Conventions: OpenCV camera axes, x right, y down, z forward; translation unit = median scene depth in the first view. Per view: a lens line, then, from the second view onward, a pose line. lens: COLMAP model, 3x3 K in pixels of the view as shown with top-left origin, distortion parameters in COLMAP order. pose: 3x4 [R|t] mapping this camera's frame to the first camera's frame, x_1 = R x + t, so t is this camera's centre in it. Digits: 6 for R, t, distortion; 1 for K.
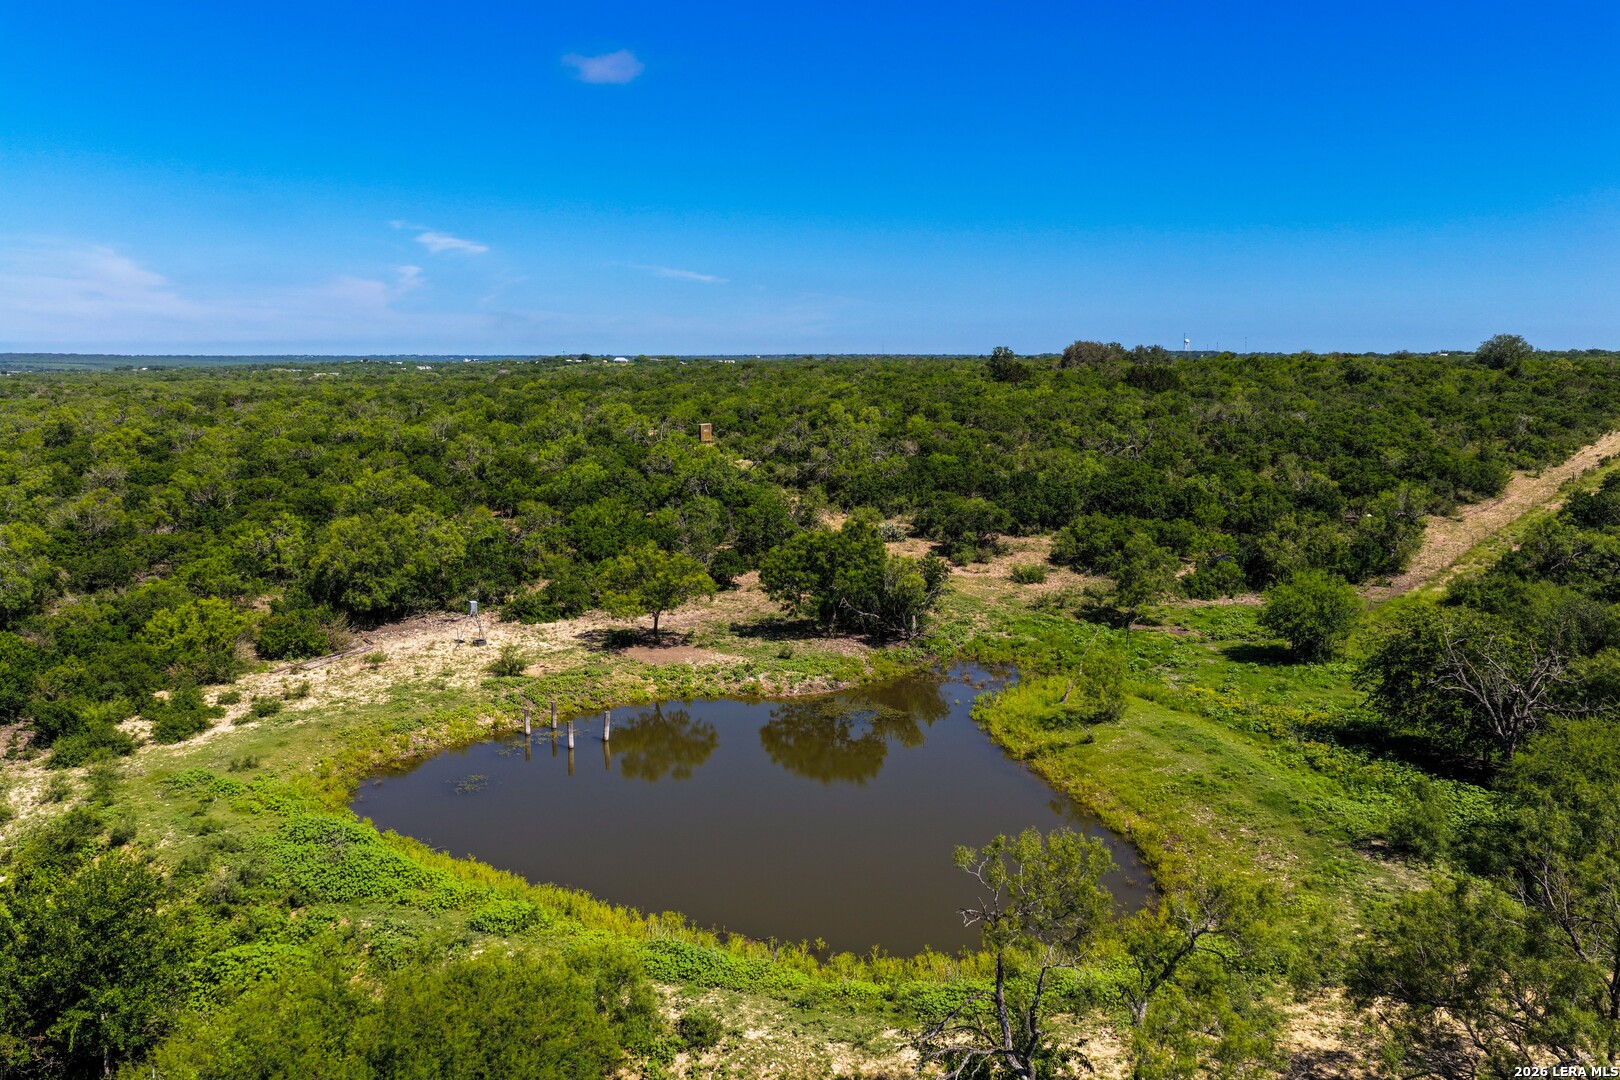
lens RADIAL K [[1340.6, 0, 810.0], [0, 1340.6, 540.0], [0, 0, 1]] dist [-0.010061, 0.030327]
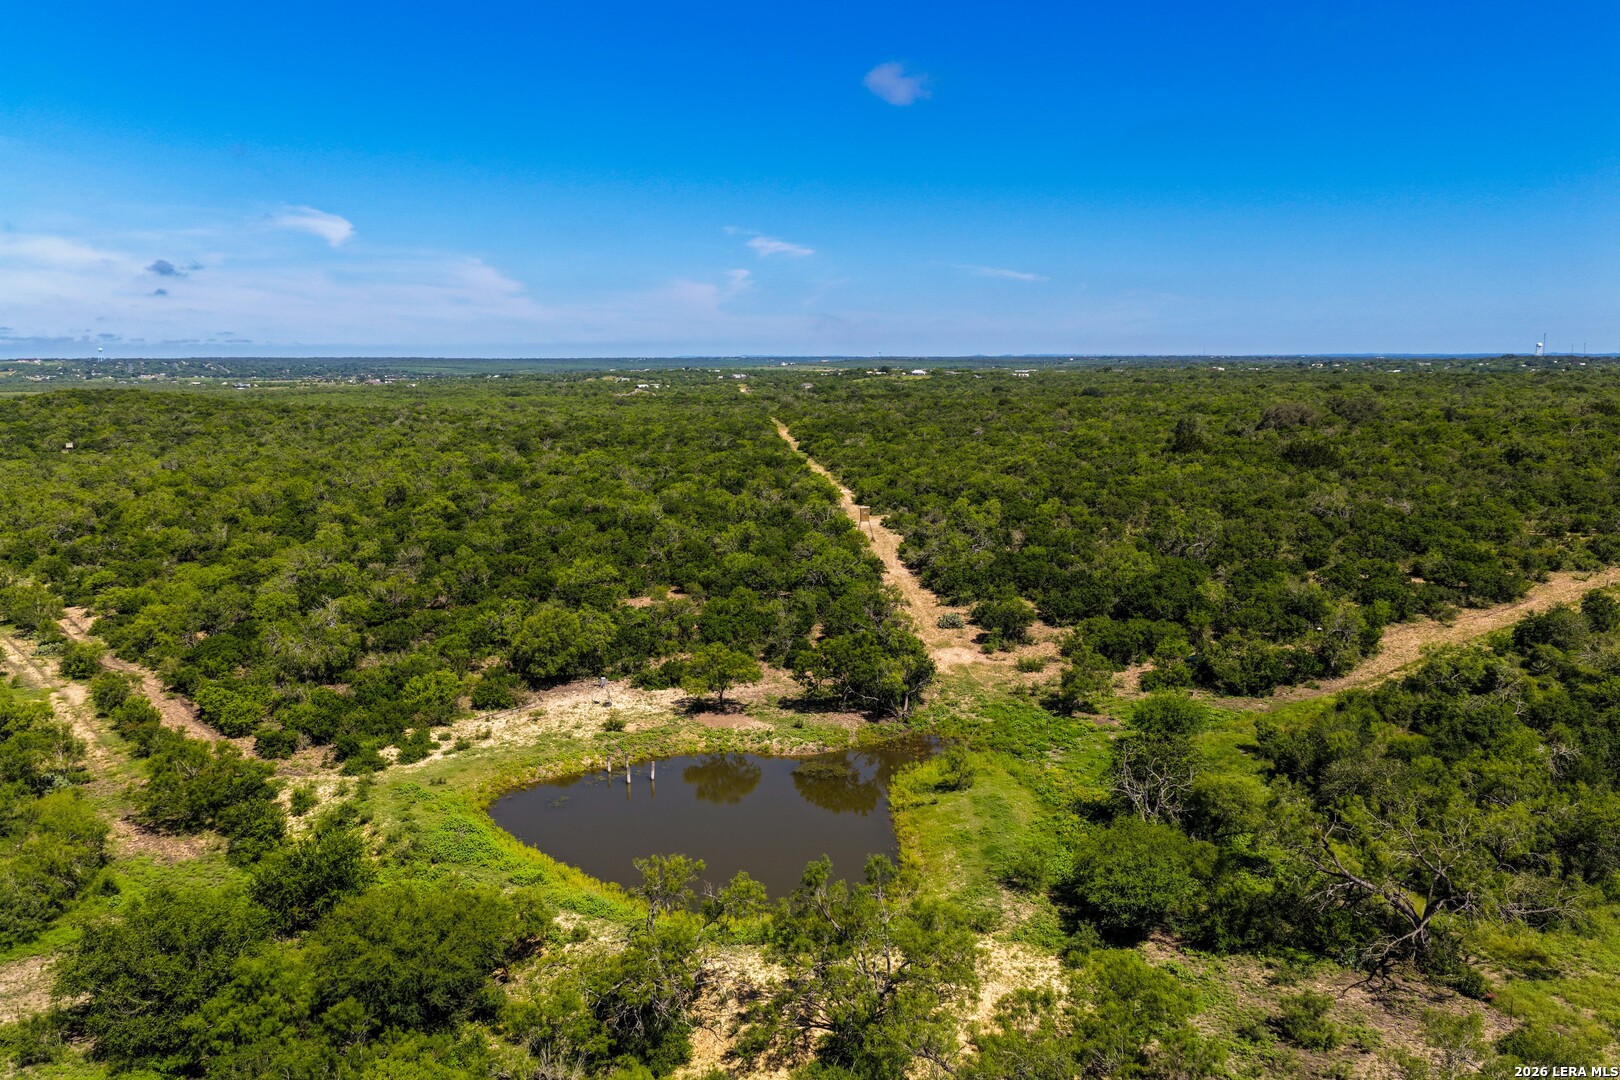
lens RADIAL K [[1340.6, 0, 810.0], [0, 1340.6, 540.0], [0, 0, 1]] dist [-0.010061, 0.030327]
pose [[0.972919, 0.029783, -0.229221, 0.345233], [-0.029657, 0.999552, 0.003996, -0.132381], [0.229238, 0.002910, 0.973366, -0.466035]]
